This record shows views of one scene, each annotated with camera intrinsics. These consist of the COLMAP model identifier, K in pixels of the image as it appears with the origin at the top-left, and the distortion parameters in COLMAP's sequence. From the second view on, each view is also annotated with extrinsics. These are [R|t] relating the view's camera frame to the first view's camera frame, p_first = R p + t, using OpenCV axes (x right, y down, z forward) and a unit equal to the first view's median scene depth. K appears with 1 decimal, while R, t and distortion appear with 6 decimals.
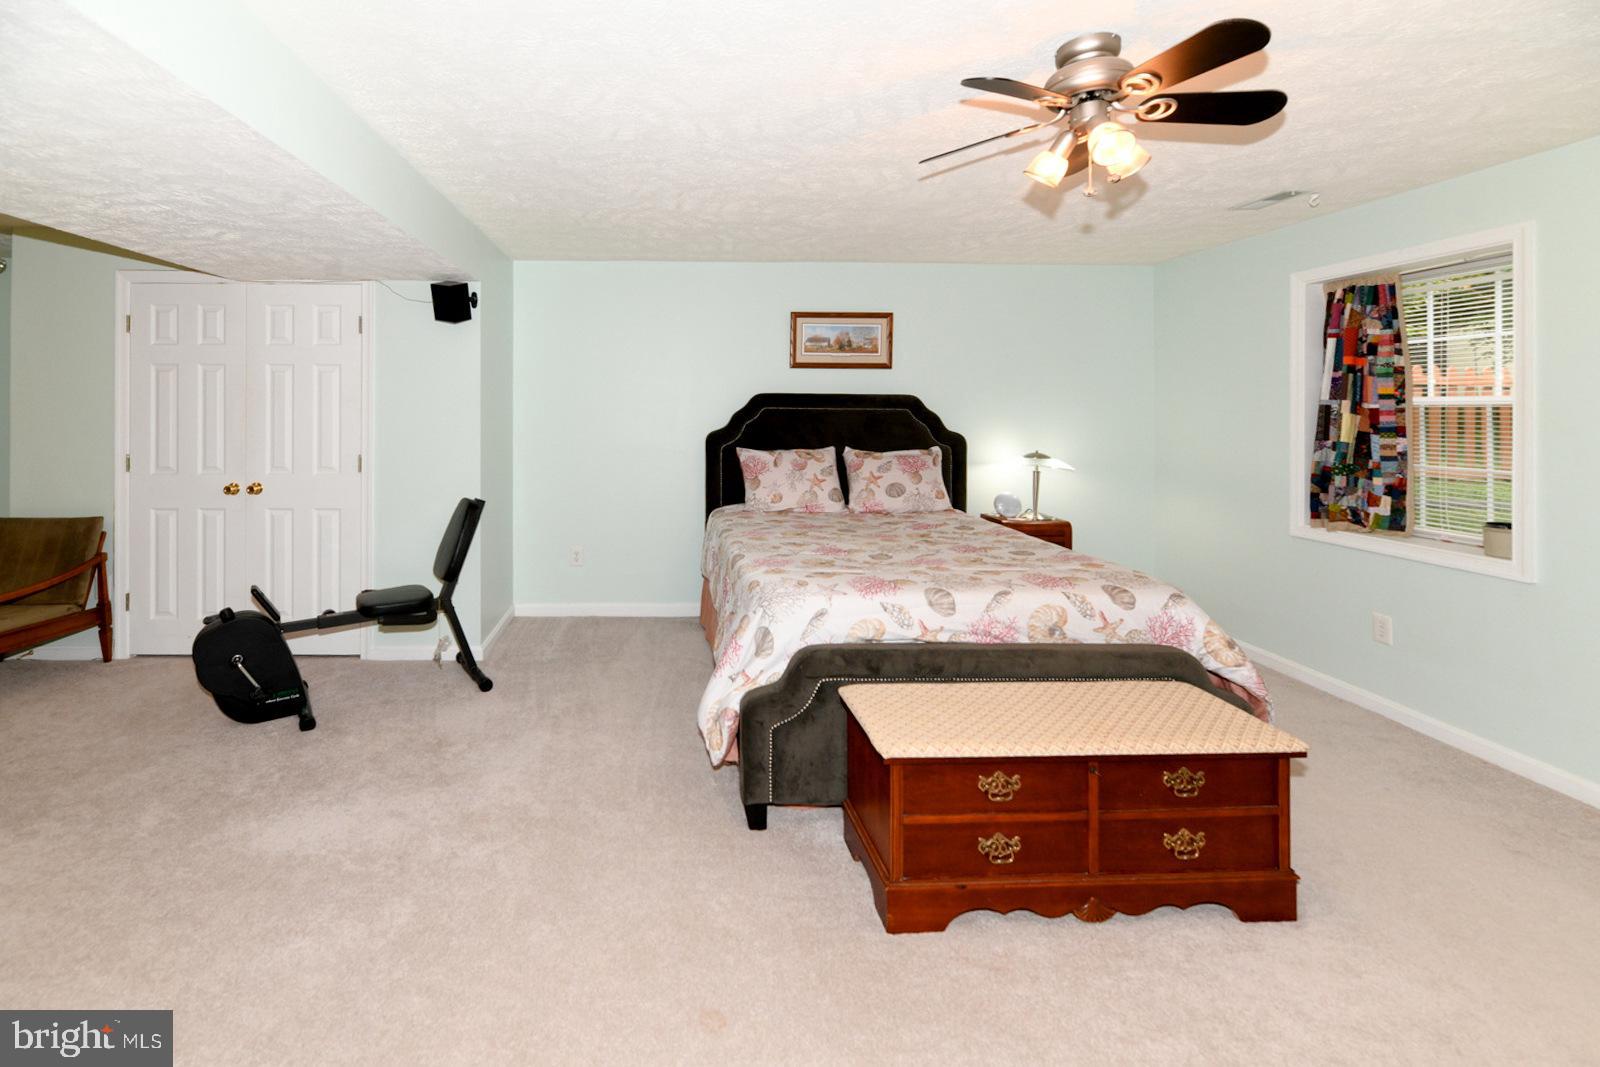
lens RADIAL K [[694.3, 0, 801.7], [0, 694.3, 467.9], [0, 0, 1]] dist [0.000980, 0.000075]
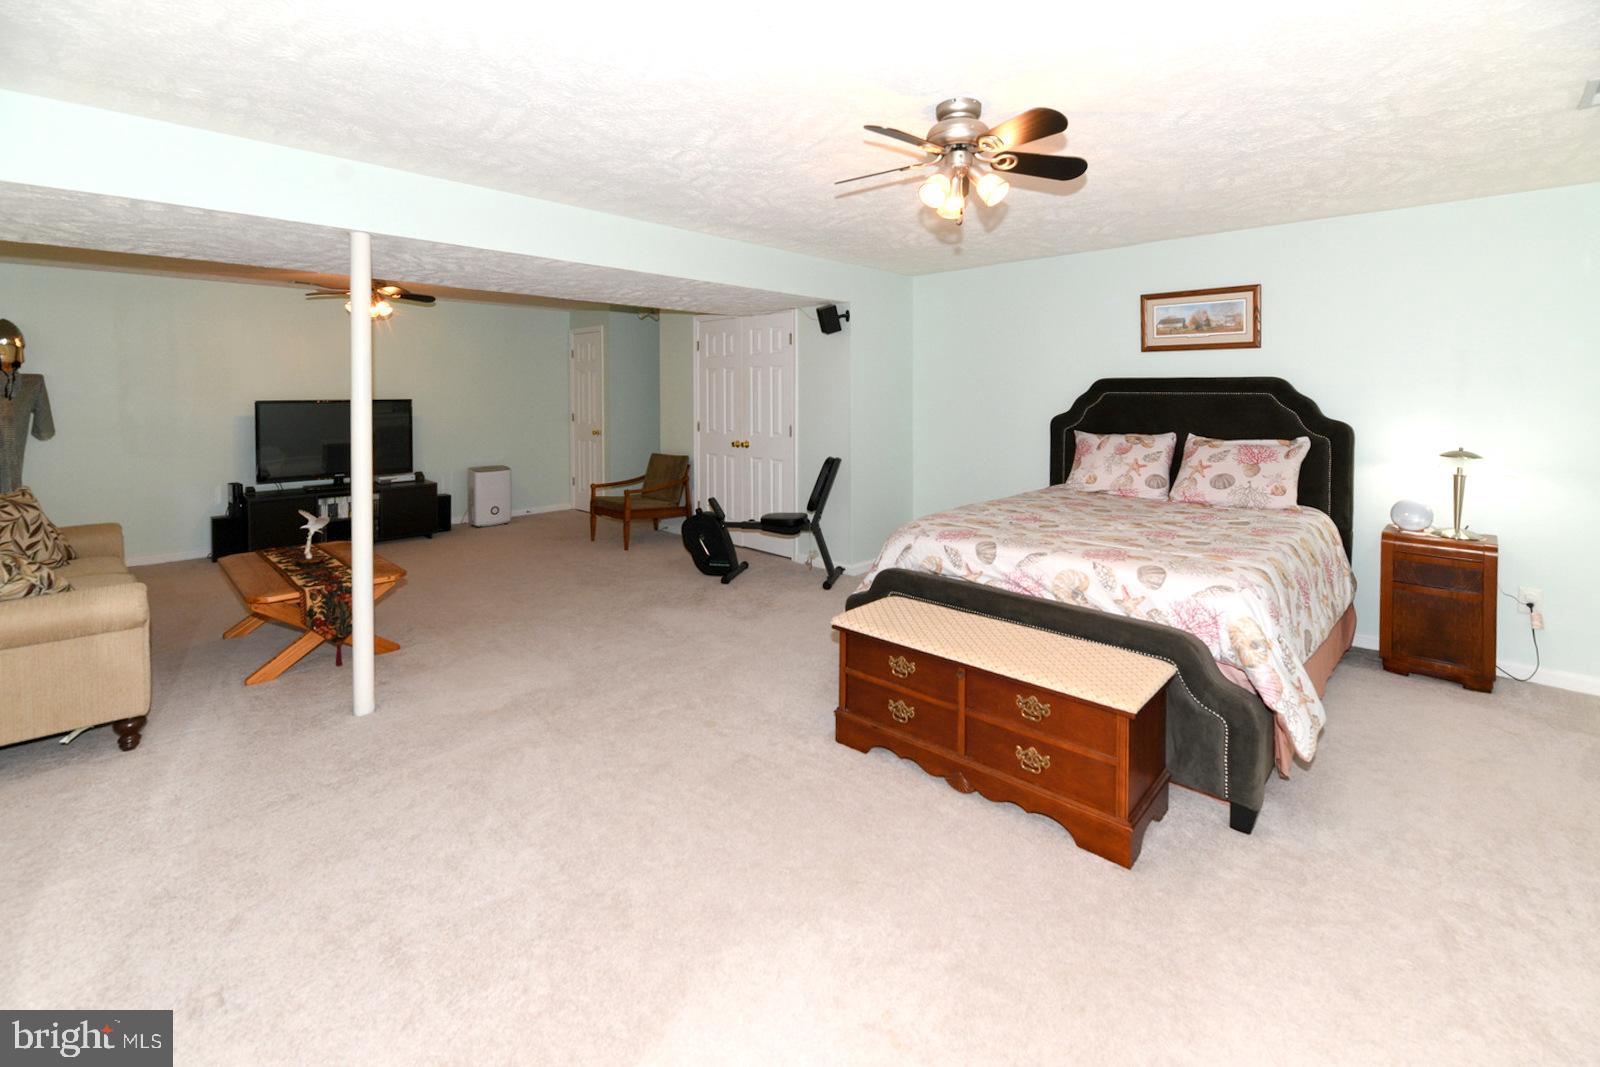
lens RADIAL K [[694.3, 0, 801.7], [0, 694.3, 467.9], [0, 0, 1]] dist [0.000980, 0.000075]
pose [[0.709077, 0.072253, -0.701420, 0.469853], [-0.056411, 0.997361, 0.045710, 0.004213], [0.702871, 0.007156, 0.711281, -0.056859]]
